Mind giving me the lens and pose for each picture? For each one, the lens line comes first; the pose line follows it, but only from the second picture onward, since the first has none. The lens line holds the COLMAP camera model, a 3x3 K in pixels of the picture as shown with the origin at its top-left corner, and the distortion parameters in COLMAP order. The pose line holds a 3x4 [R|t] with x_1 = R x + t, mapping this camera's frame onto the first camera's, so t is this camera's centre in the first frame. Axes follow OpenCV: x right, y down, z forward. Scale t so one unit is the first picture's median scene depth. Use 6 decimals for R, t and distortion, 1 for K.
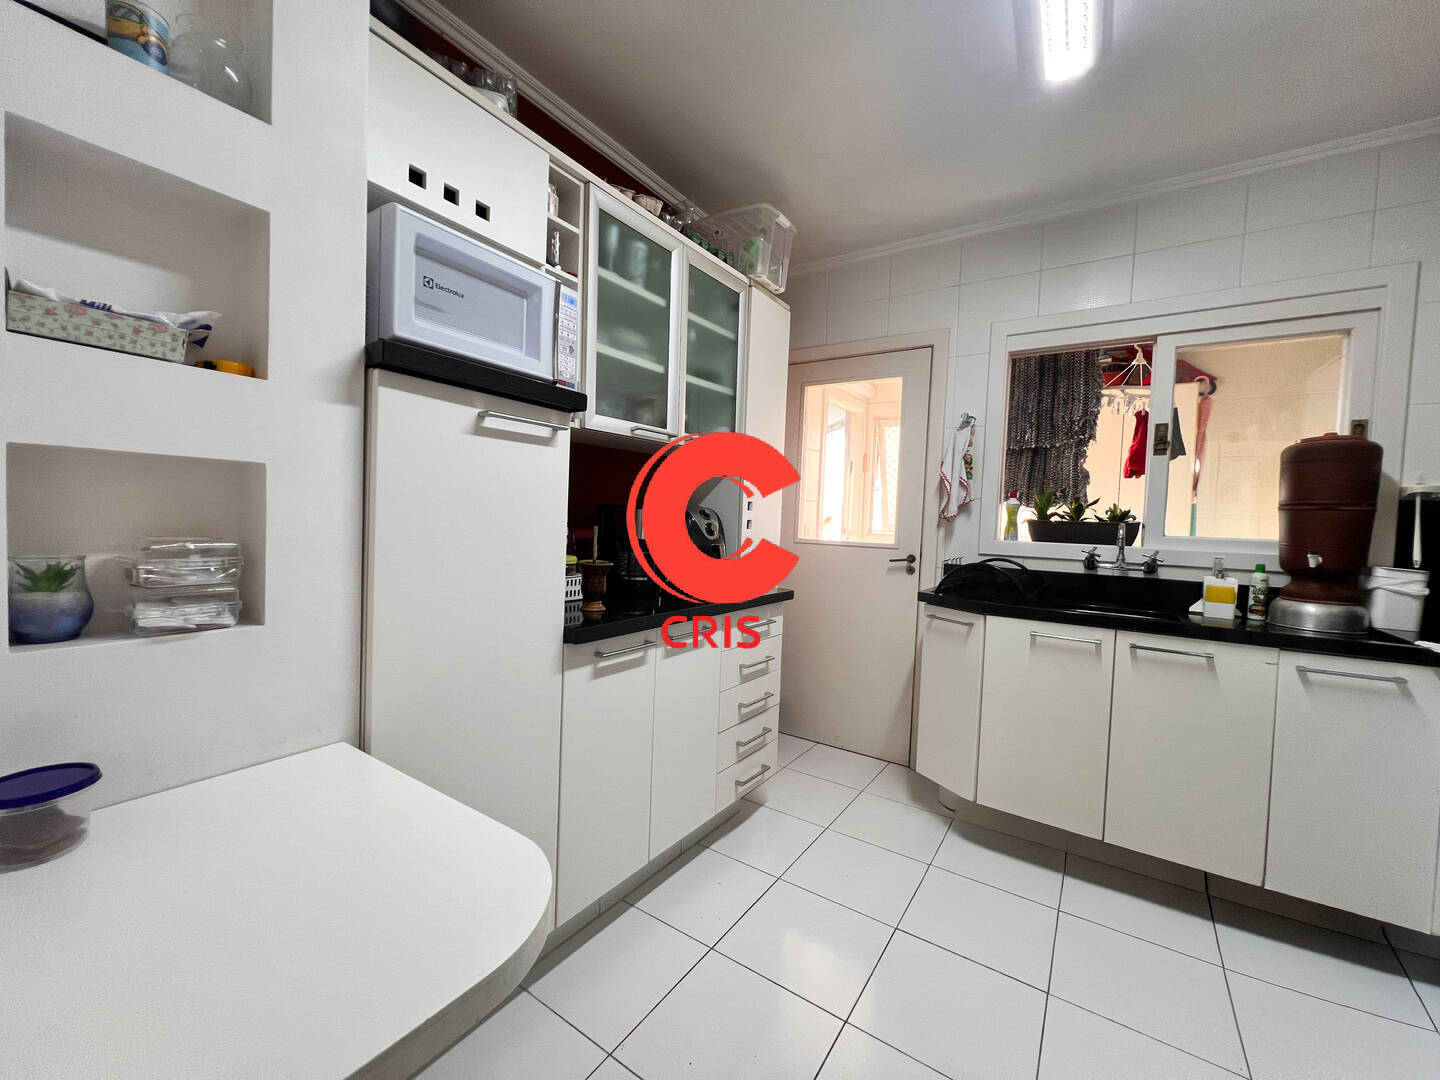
lens RADIAL K [[574.2, 0, 716.3], [0, 574.2, 533.7], [0, 0, 1]] dist [-0.000869, 0.001014]
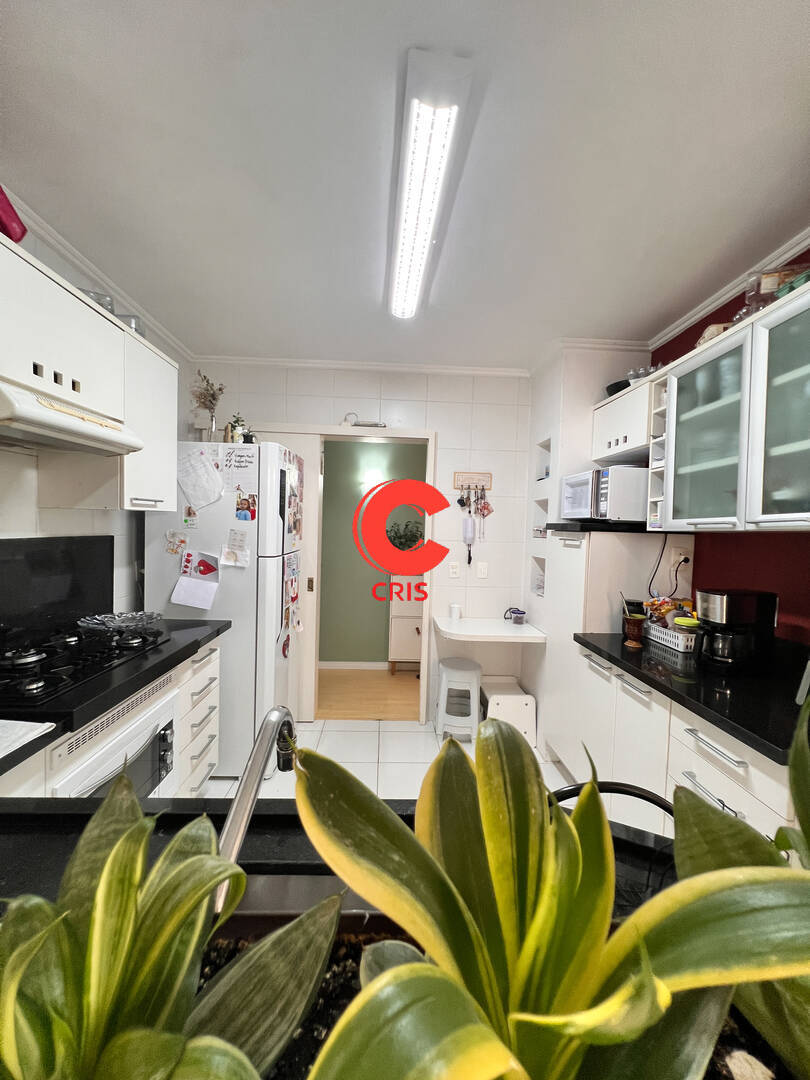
lens RADIAL K [[430.7, 0, 407.2], [0, 430.7, 542.0], [0, 0, 1]] dist [-0.000869, 0.001014]
pose [[-0.795216, -0.046192, -0.604564, 0.800714], [-0.082232, 0.996098, 0.032057, -0.110944], [0.600724, 0.075206, -0.795911, 1.221345]]
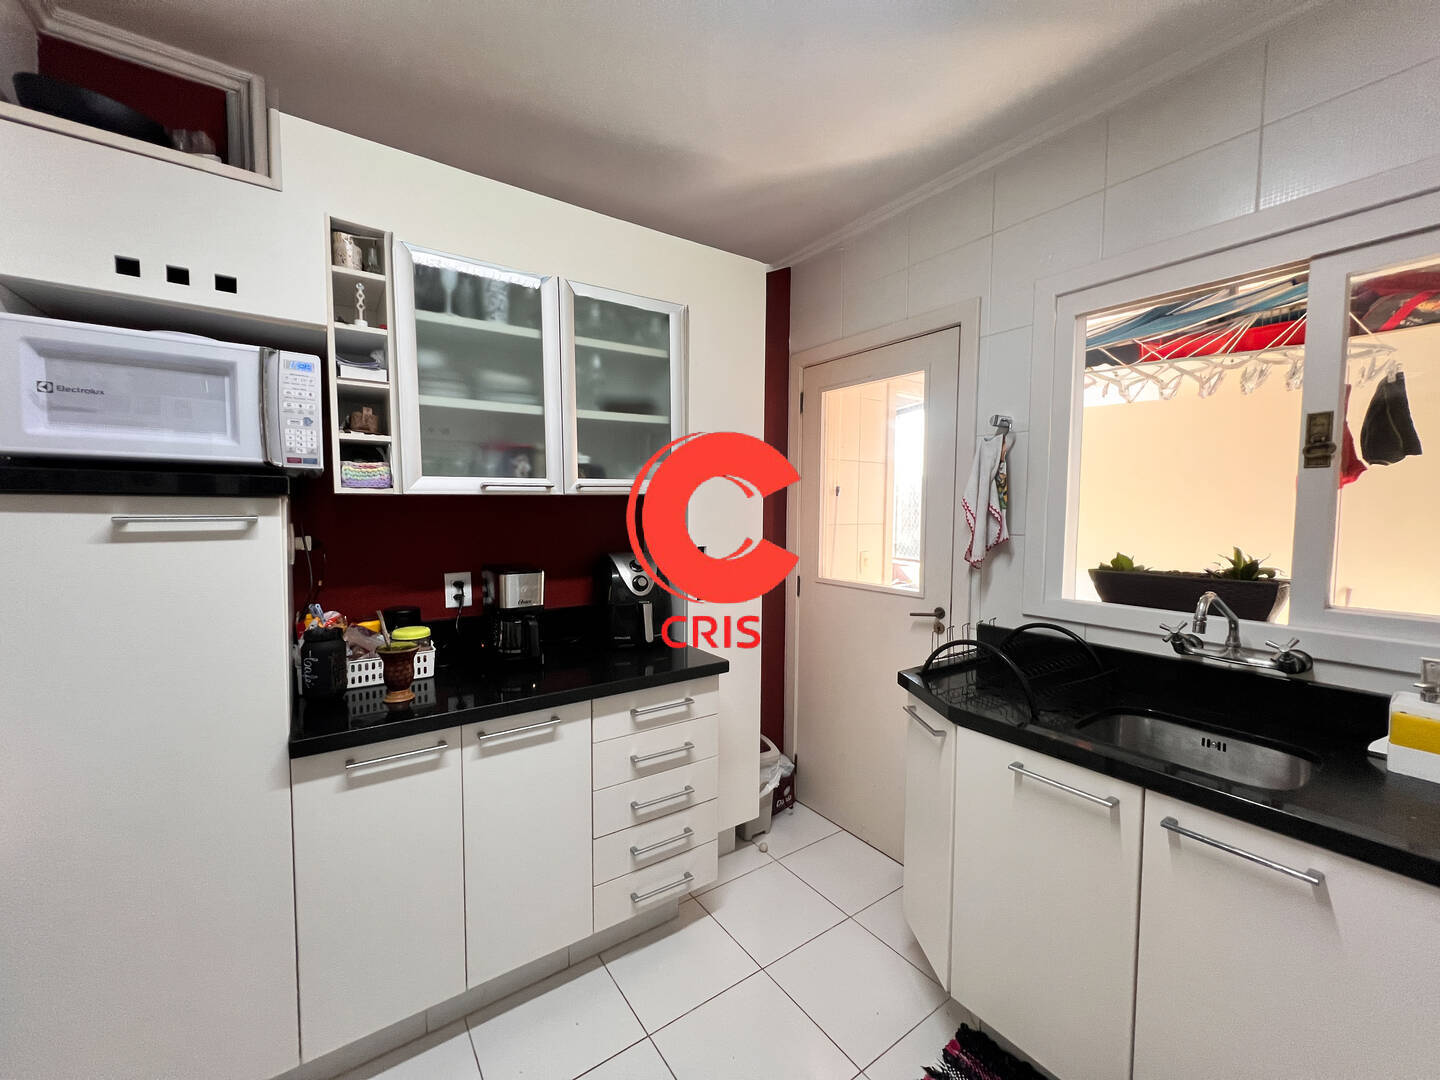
lens RADIAL K [[574.2, 0, 717.5], [0, 574.2, 535.5], [0, 0, 1]] dist [-0.000869, 0.001014]
pose [[0.934628, -0.016657, -0.355236, 0.451607], [0.021604, 0.999717, 0.009962, -0.095748], [0.354970, -0.016985, 0.934723, 0.268570]]
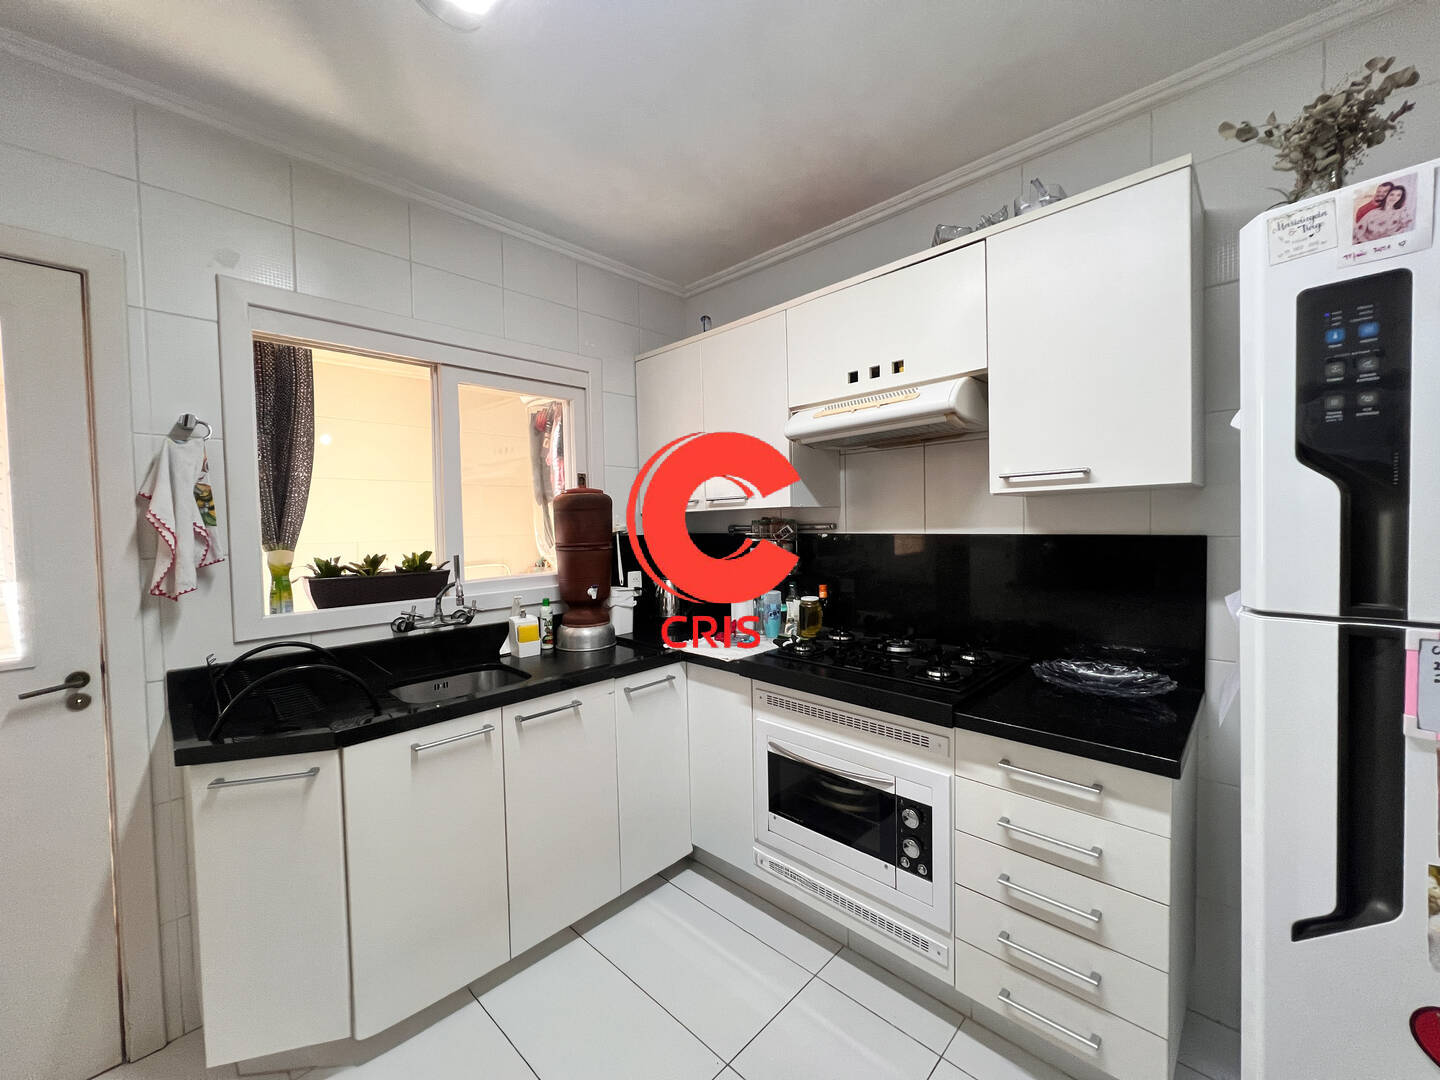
lens RADIAL K [[574.2, 0, 723.4], [0, 574.2, 539.4], [0, 0, 1]] dist [-0.000869, 0.001014]
pose [[0.170949, -0.072463, 0.982612, -0.077065], [0.057640, 0.996319, 0.063446, -0.109167], [-0.983592, 0.045791, 0.174497, 0.451980]]
